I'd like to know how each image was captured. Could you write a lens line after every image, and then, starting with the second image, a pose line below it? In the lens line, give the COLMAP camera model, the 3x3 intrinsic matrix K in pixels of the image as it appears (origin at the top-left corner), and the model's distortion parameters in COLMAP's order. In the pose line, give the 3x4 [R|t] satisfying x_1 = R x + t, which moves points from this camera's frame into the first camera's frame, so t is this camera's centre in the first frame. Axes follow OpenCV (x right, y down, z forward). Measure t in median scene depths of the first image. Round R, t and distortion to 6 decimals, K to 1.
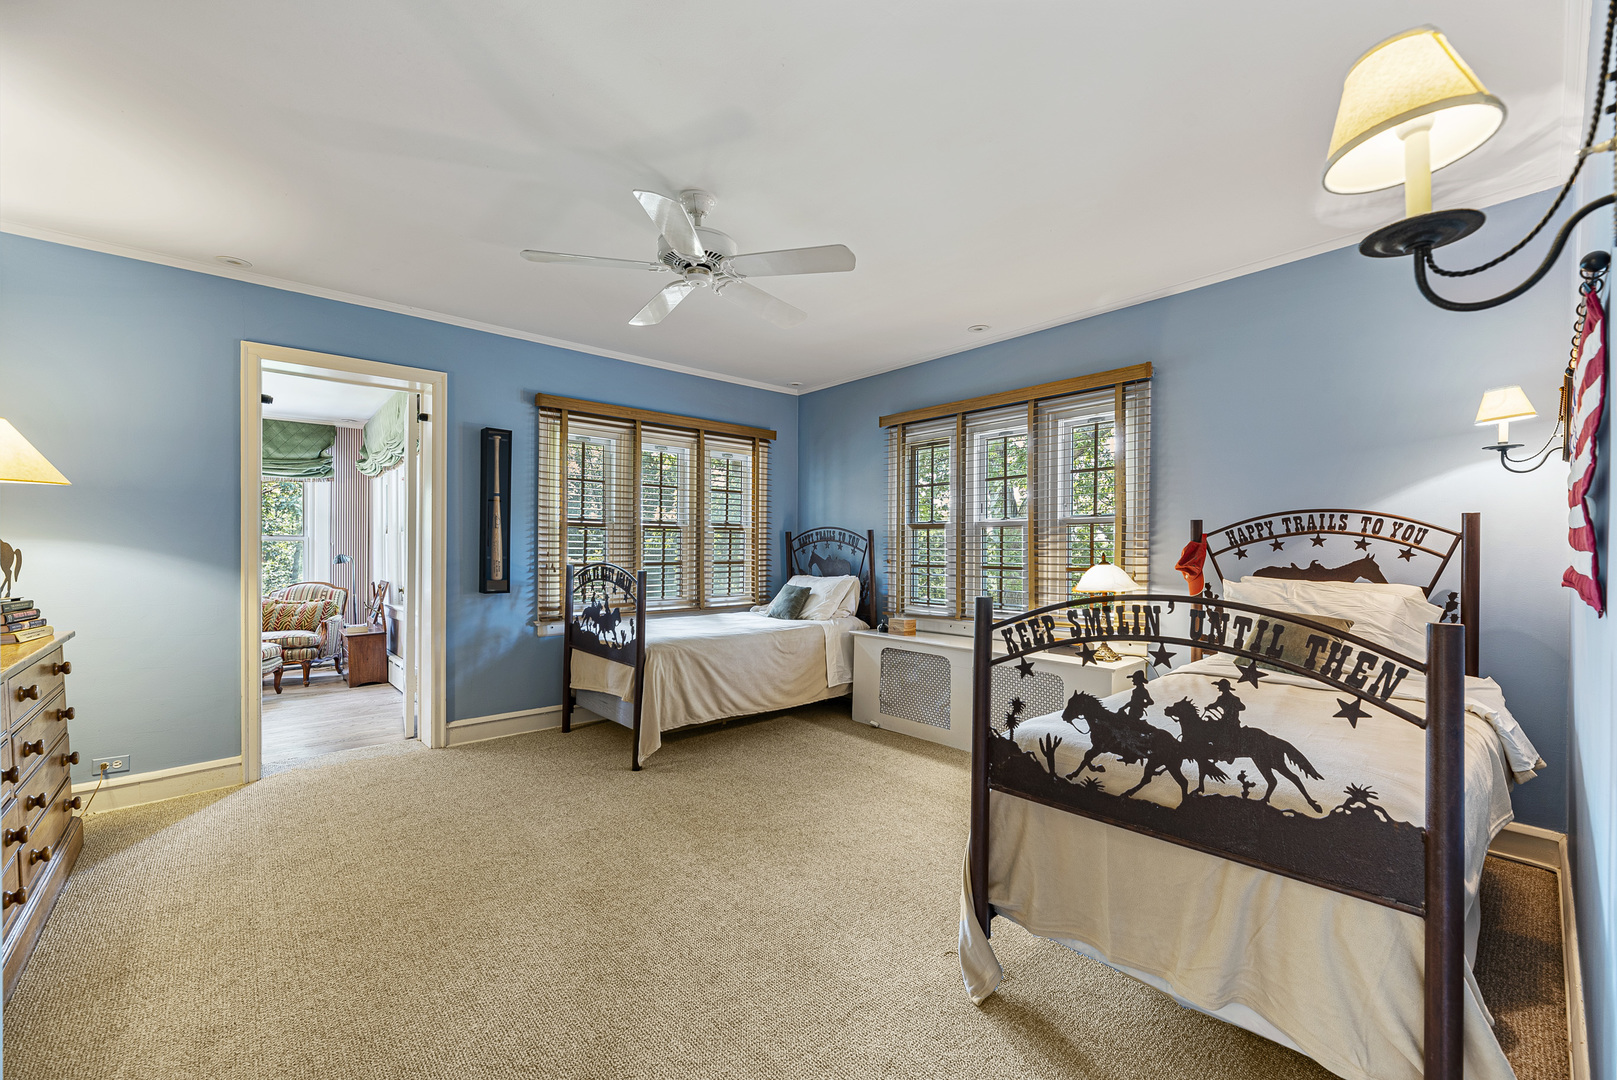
lens RADIAL K [[651.0, 0, 812.2], [0, 651.0, 548.7], [0, 0, 1]] dist [0.000429, -0.000003]
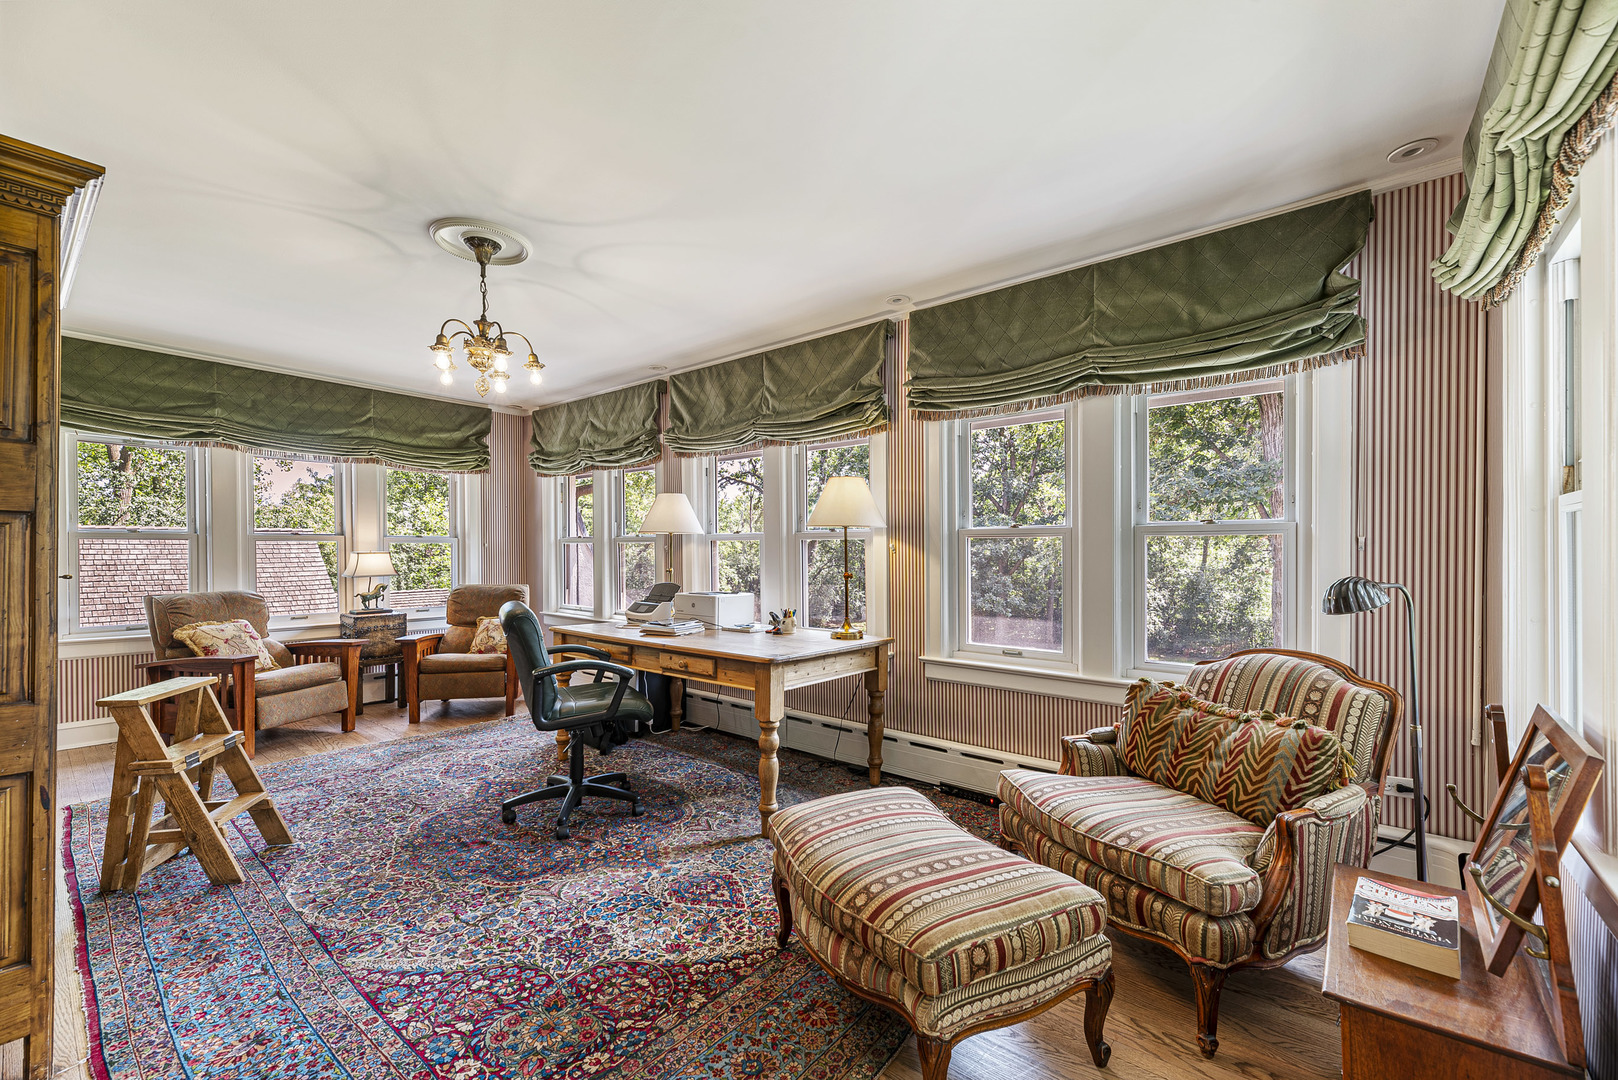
lens RADIAL K [[651.4, 0, 812.7], [0, 651.4, 554.1], [0, 0, 1]] dist [0.000429, -0.000003]
pose [[0.132885, 0.002547, -0.991128, -0.457849], [0.001478, 0.999995, 0.002768, -0.002352], [0.991130, -0.001832, 0.132881, 0.701366]]
